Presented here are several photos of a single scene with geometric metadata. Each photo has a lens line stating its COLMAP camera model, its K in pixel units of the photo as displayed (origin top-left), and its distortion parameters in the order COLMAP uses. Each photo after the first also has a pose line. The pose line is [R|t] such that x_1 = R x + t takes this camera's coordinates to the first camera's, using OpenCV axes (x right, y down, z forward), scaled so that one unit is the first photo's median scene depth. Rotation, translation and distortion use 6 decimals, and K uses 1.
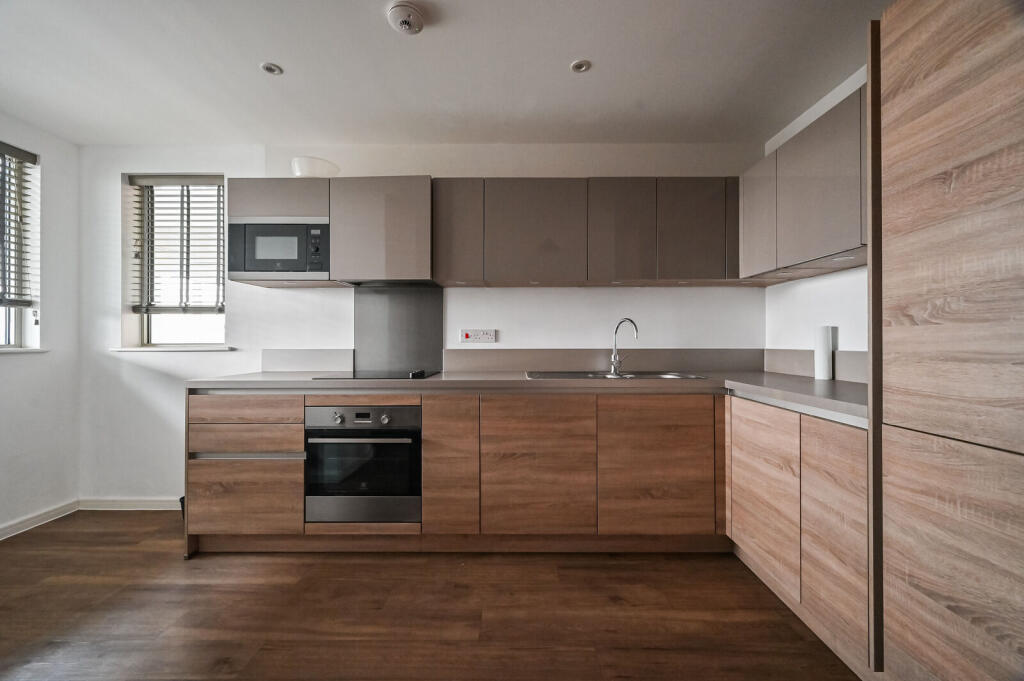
lens RADIAL K [[411.0, 0, 510.2], [0, 411.0, 338.8], [0, 0, 1]] dist [0.001131, -0.000204]
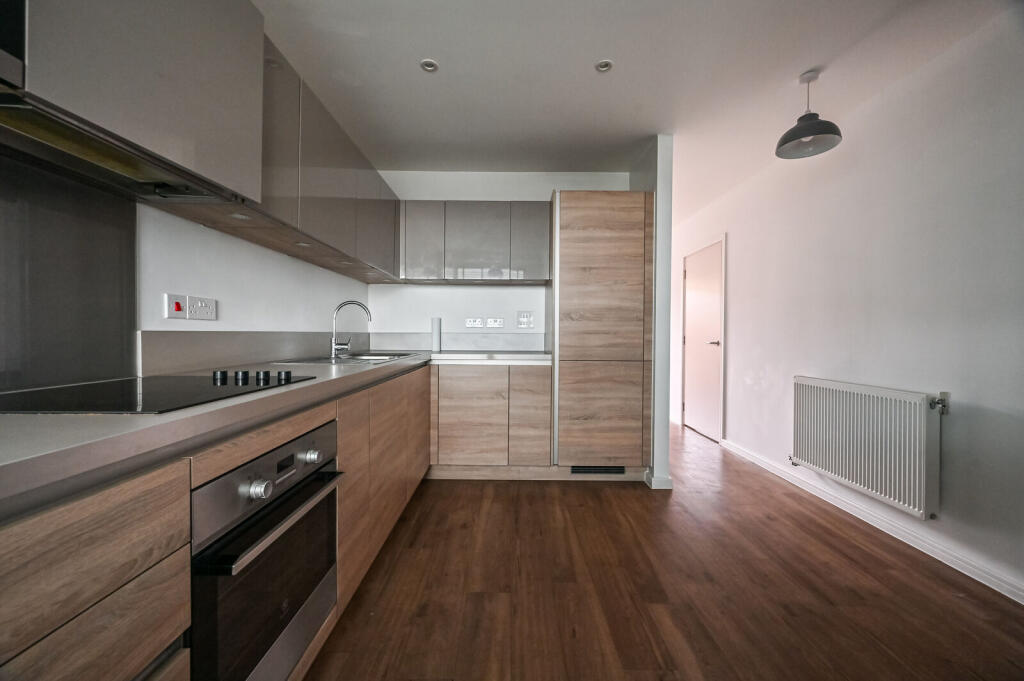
lens RADIAL K [[411.0, 0, 510.2], [0, 411.0, 338.8], [0, 0, 1]] dist [0.001131, -0.000204]
pose [[-0.021371, -0.010910, 0.999712, -1.095726], [-0.012657, 0.999863, 0.010641, 0.039787], [-0.999692, -0.012426, -0.021506, 0.966857]]
